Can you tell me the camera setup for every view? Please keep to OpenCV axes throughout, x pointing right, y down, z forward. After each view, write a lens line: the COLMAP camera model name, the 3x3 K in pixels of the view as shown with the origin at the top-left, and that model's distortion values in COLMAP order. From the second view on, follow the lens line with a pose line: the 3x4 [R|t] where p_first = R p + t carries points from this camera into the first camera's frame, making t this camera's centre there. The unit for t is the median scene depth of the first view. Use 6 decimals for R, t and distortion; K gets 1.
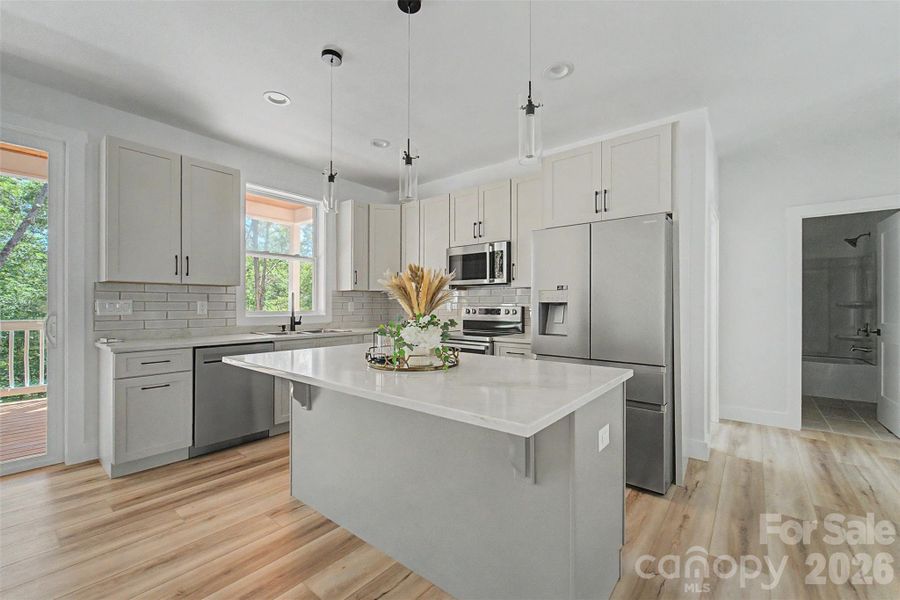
lens RADIAL K [[374.5, 0, 450.0], [0, 374.5, 300.0], [0, 0, 1]] dist [0.012874, -0.000302]
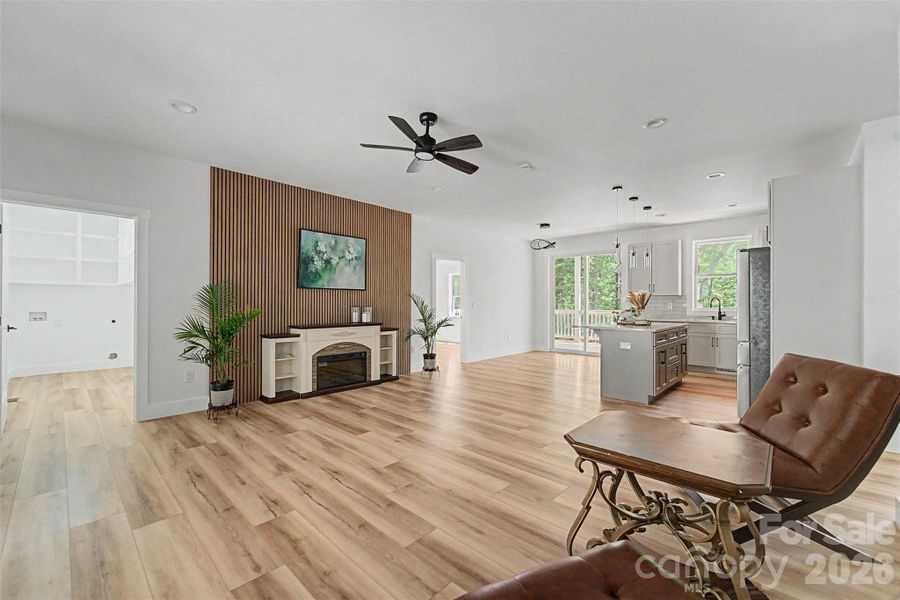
lens RADIAL K [[374.5, 0, 450.0], [0, 374.5, 300.0], [0, 0, 1]] dist [0.012874, -0.000302]
pose [[-0.069717, -0.010767, -0.997509, 1.506787], [0.007948, 0.999904, -0.011348, 0.002230], [0.997535, -0.008719, -0.069624, -0.107817]]
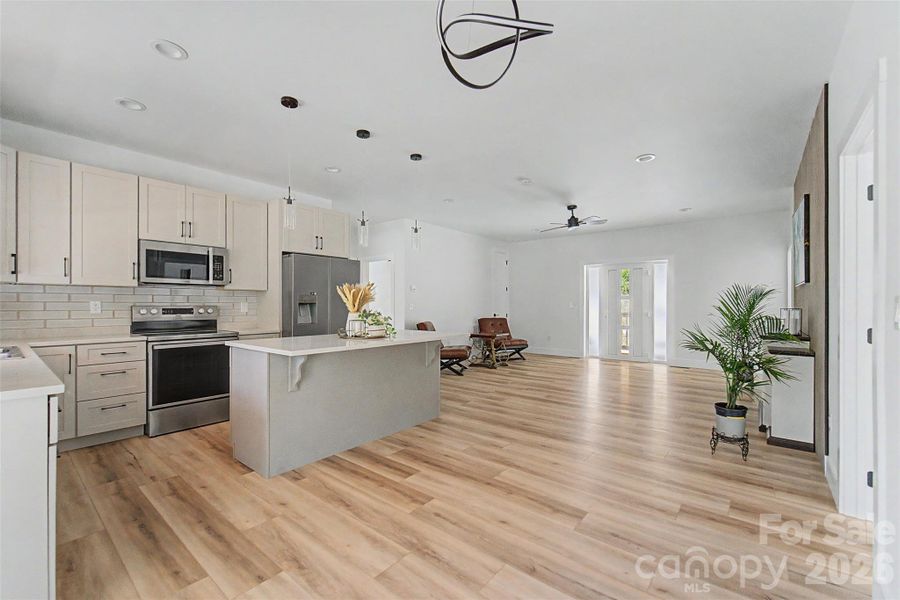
lens RADIAL K [[374.5, 0, 450.0], [0, 374.5, 300.0], [0, 0, 1]] dist [0.012874, -0.000302]
pose [[0.007846, 0.009041, 0.999928, -0.977724], [-0.011600, 0.999893, -0.008950, 0.002134], [-0.999902, -0.011529, 0.007950, 0.302025]]
